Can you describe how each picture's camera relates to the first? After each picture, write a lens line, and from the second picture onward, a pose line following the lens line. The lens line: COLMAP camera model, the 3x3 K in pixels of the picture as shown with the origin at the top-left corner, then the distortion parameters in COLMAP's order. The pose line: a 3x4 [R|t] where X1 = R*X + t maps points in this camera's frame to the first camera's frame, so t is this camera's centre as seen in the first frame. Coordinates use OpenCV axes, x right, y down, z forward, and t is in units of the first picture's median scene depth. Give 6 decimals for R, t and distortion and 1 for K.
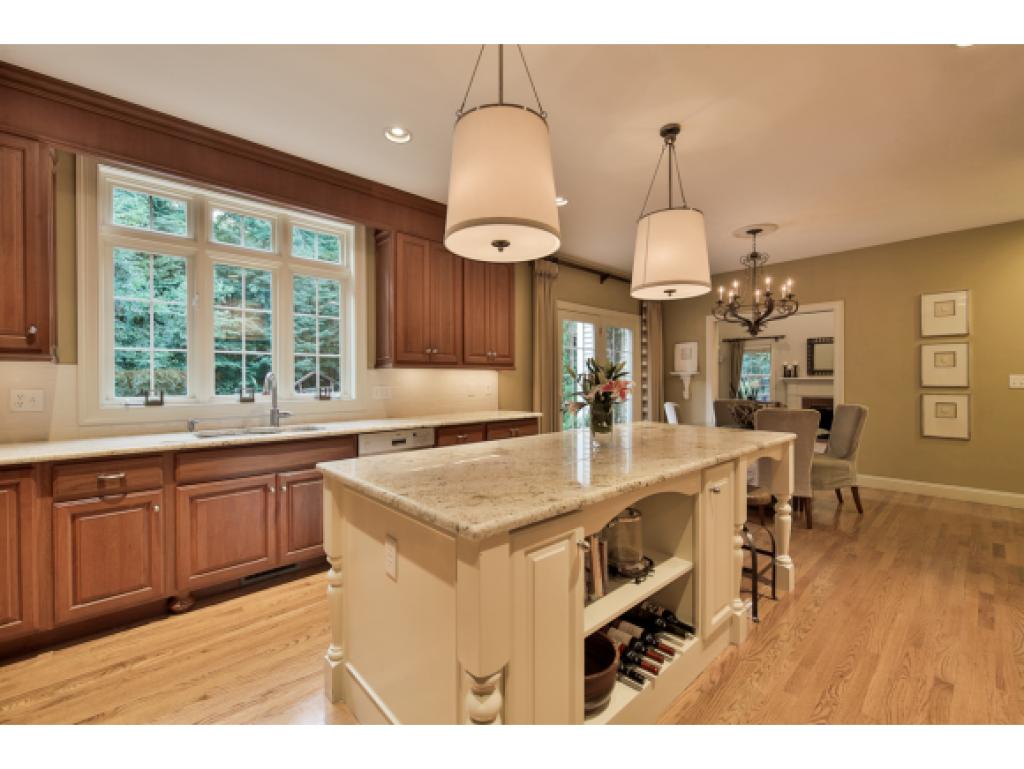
lens RADIAL K [[431.9, 0, 507.2], [0, 431.9, 383.7], [0, 0, 1]] dist [0.000711, 0.000007]
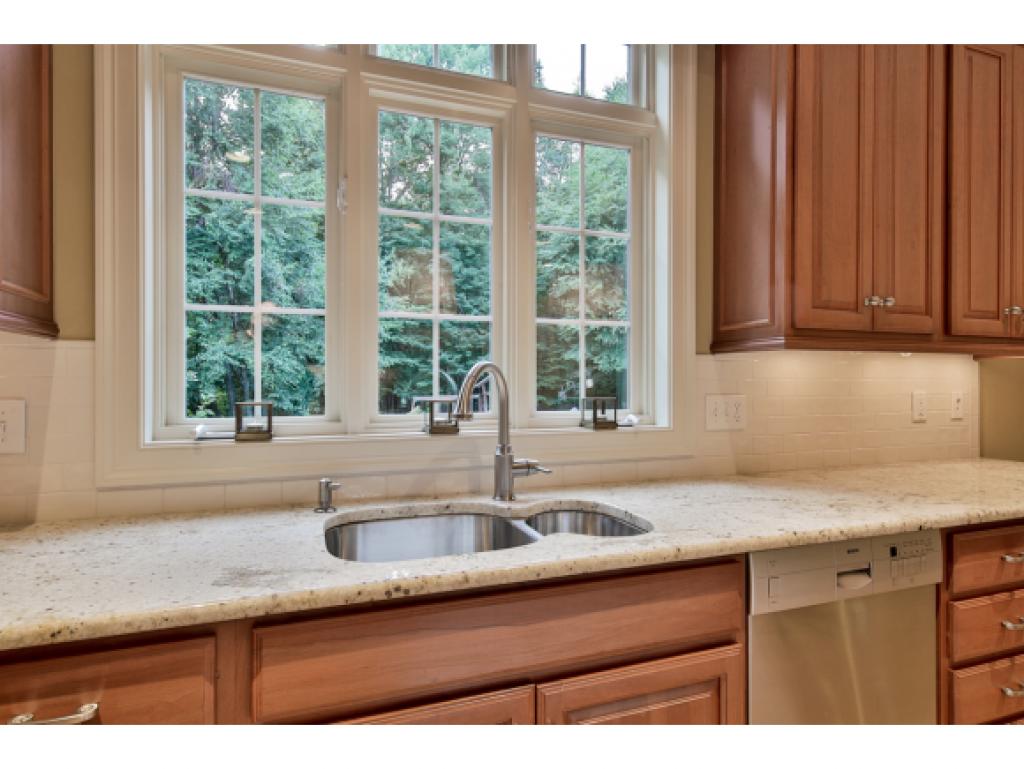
lens RADIAL K [[573.1, 0, 513.1], [0, 573.1, 384.6], [0, 0, 1]] dist [0.016939, -0.000517]
pose [[0.925563, 0.007076, -0.378527, -0.286536], [-0.007683, 0.999970, -0.000094, -0.004369], [0.378515, 0.002995, 0.925590, 0.444220]]
